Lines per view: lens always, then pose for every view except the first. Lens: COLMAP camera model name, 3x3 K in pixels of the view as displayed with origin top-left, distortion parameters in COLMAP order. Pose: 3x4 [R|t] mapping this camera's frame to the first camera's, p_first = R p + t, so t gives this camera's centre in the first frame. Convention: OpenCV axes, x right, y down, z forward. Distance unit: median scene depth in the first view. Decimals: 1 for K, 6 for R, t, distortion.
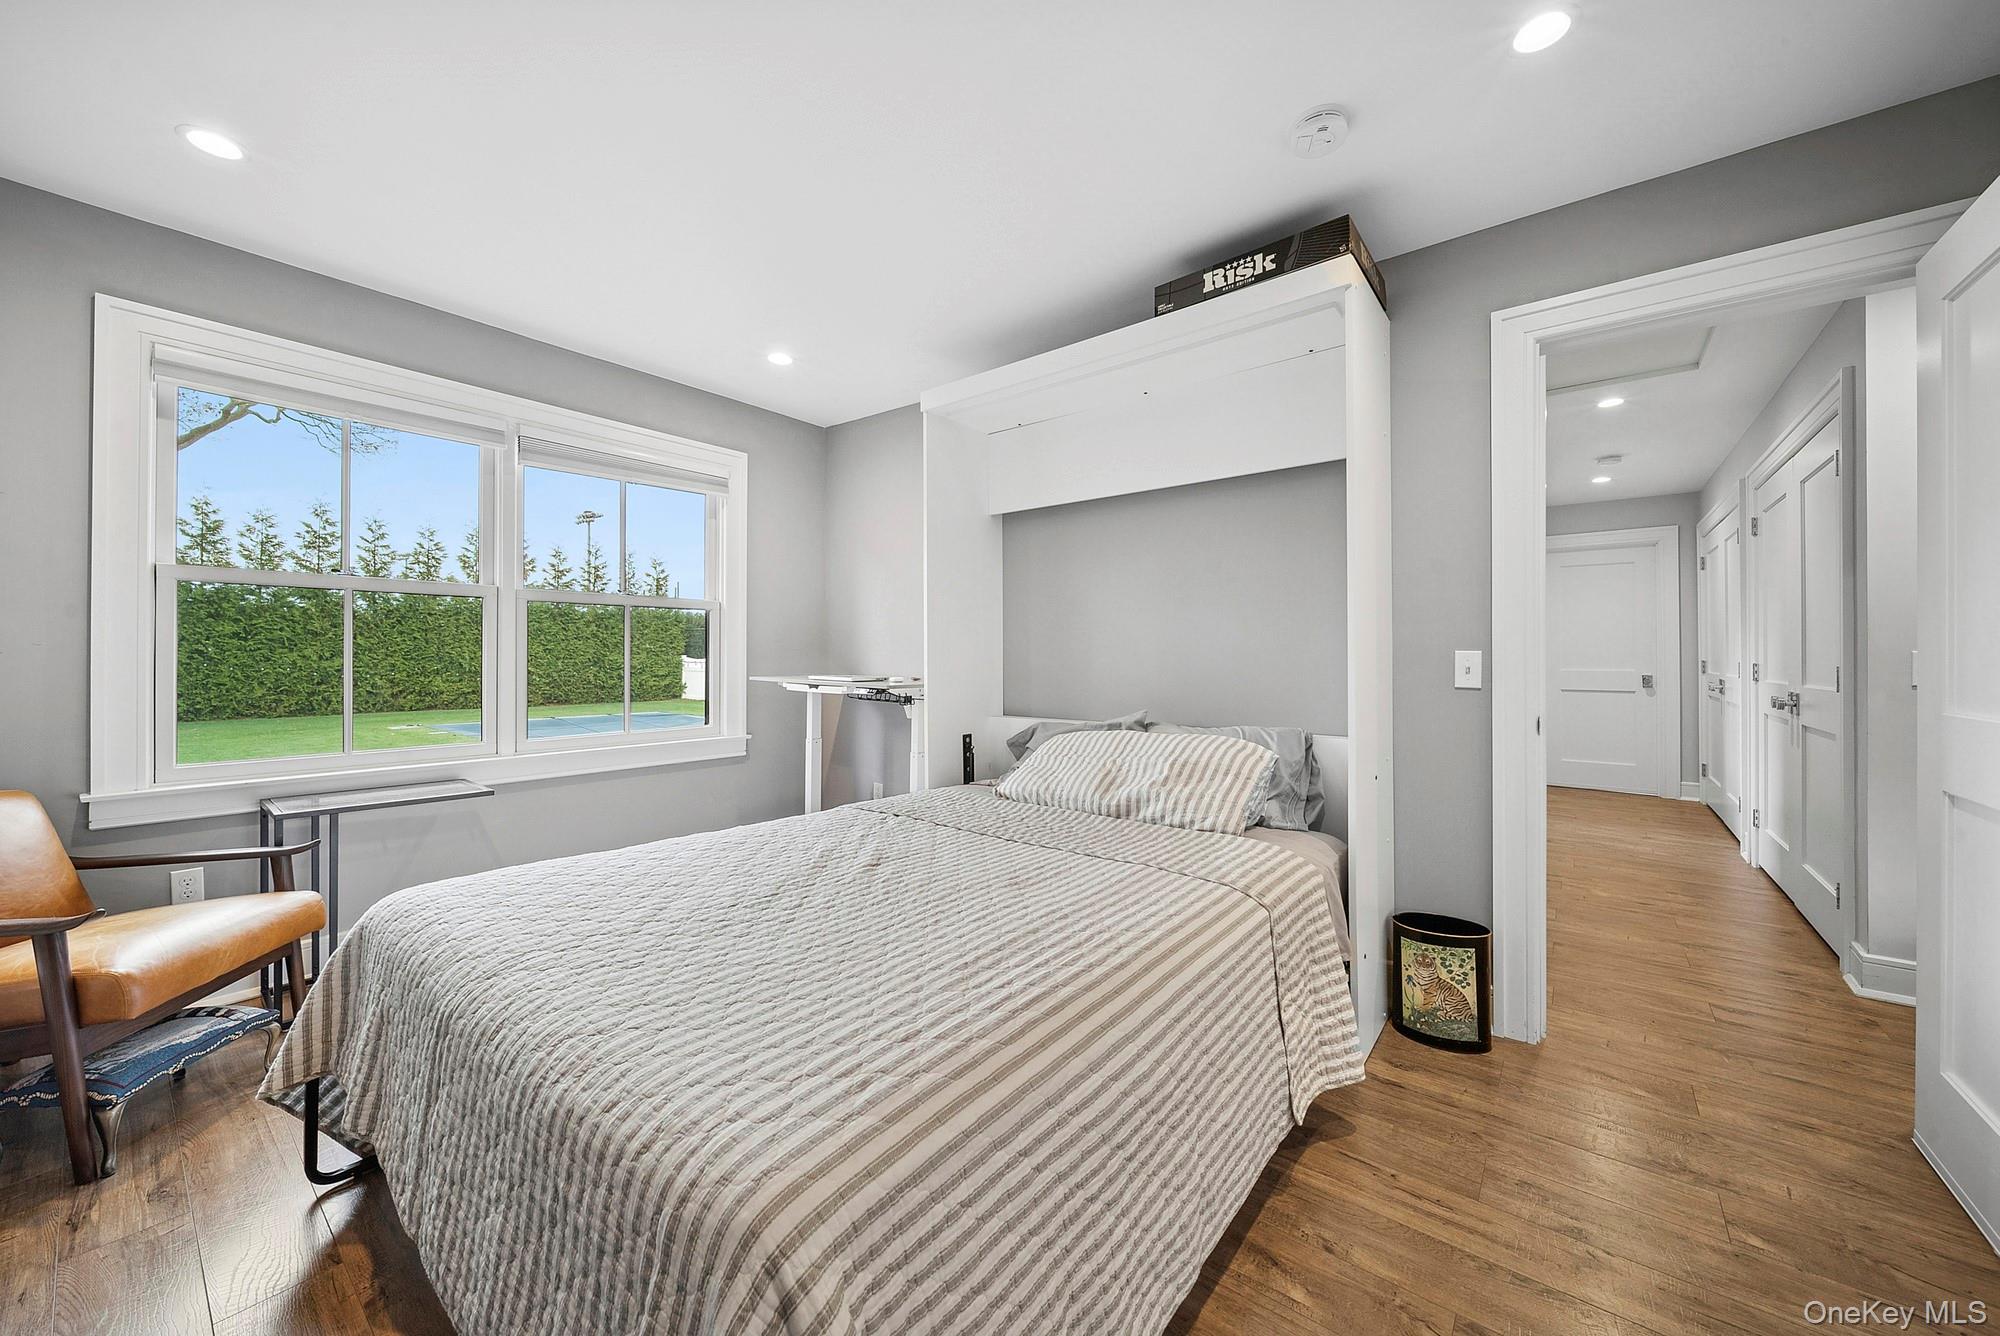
lens RADIAL K [[748.4, 0, 1004.7], [0, 748.4, 658.6], [0, 0, 1]] dist [0.000044, 0.000004]
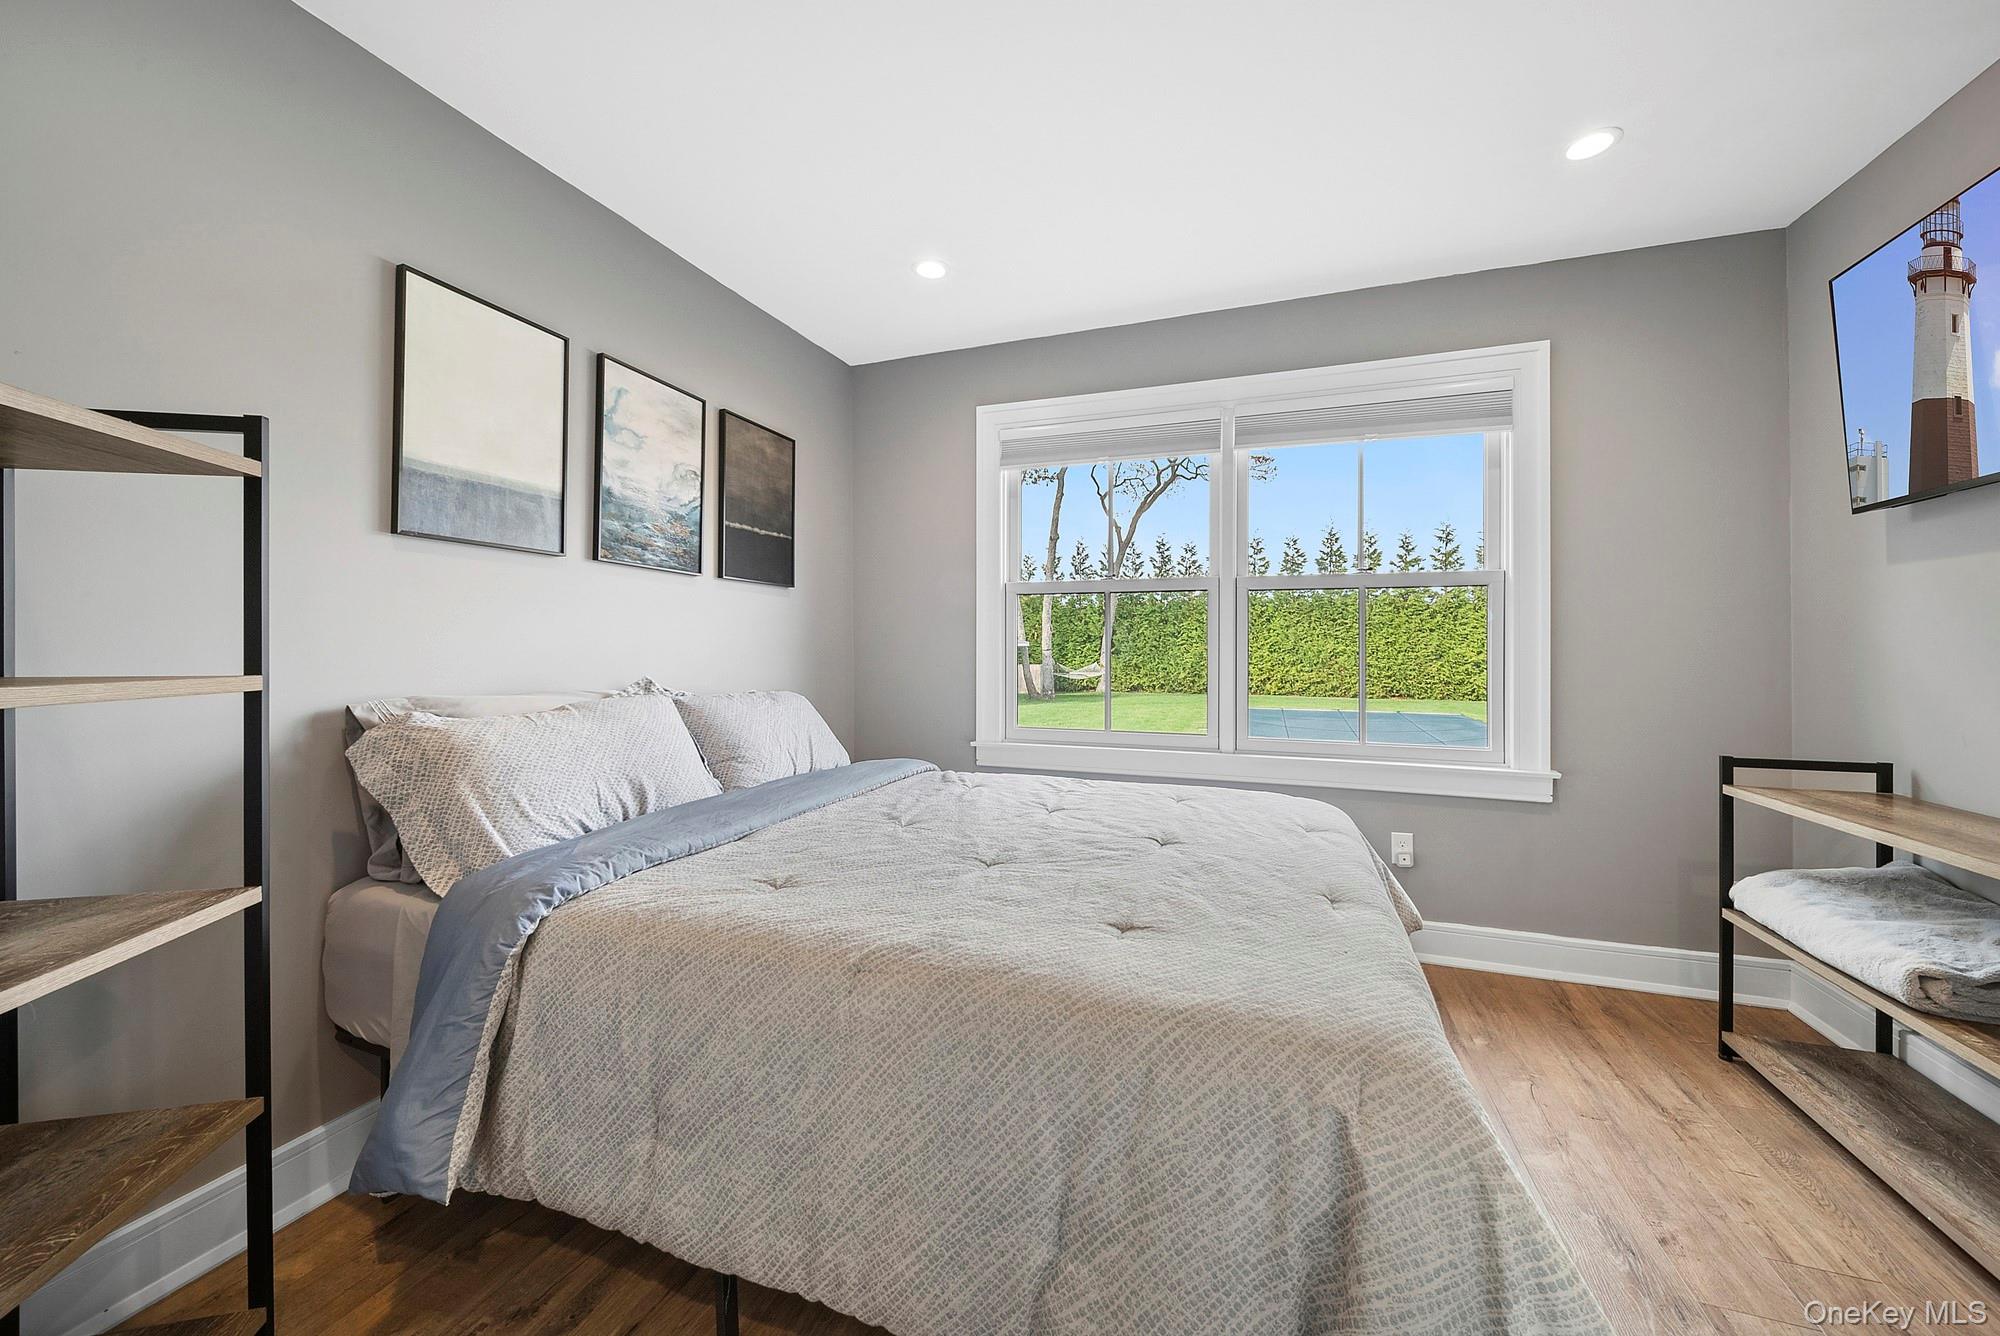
lens RADIAL K [[624.1, 0, 1077.6], [0, 624.1, 638.4], [0, 0, 1]] dist [-0.000172, 0.000015]
pose [[0.363913, -0.016228, -0.931292, 0.010417], [-0.001255, 0.999839, -0.017913, -0.002093], [0.931432, 0.007688, 0.363834, 0.421594]]
